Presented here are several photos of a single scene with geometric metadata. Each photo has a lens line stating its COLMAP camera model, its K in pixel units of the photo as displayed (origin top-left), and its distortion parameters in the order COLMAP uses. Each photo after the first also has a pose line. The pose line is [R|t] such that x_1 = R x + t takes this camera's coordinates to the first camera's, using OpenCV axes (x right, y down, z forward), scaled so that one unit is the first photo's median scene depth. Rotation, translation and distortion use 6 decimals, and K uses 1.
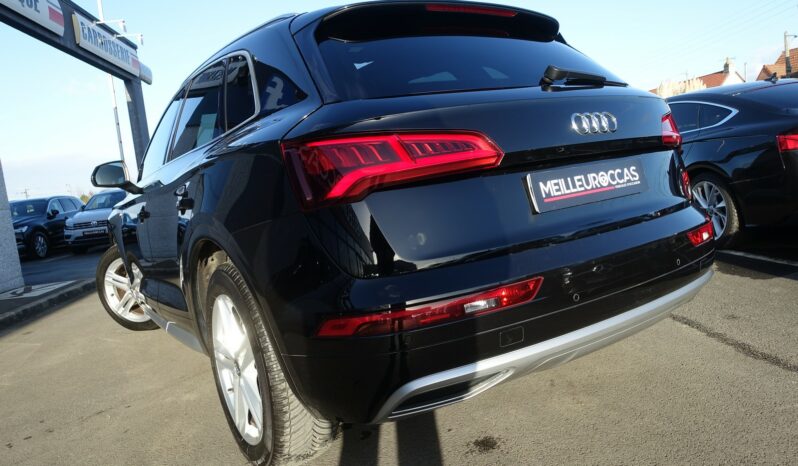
lens RADIAL K [[545.1, 0, 399.0], [0, 545.1, 233.0], [0, 0, 1]] dist [-0.001006, -0.000176]
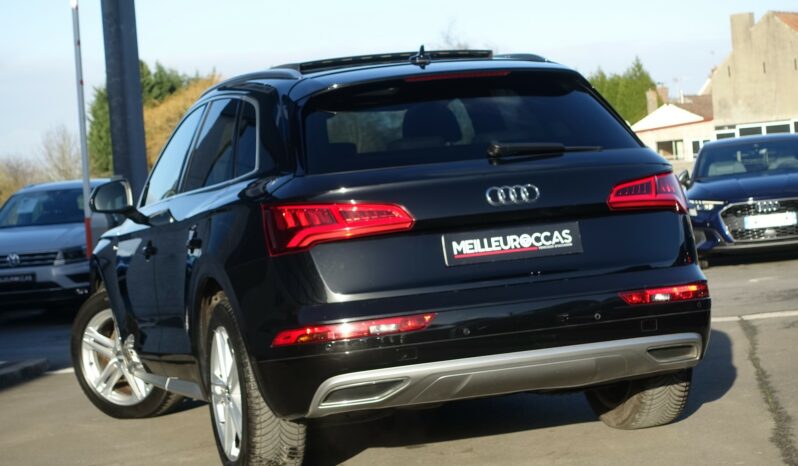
lens RADIAL K [[1775.3, 0, 399.0], [0, 1775.3, 233.0], [0, 0, 1]] dist [-0.017824, -0.072854]
pose [[0.963256, 0.044260, -0.264914, 1.108138], [-0.058396, 0.997246, -0.045721, 0.074479], [0.262161, 0.059511, 0.963187, -2.720495]]
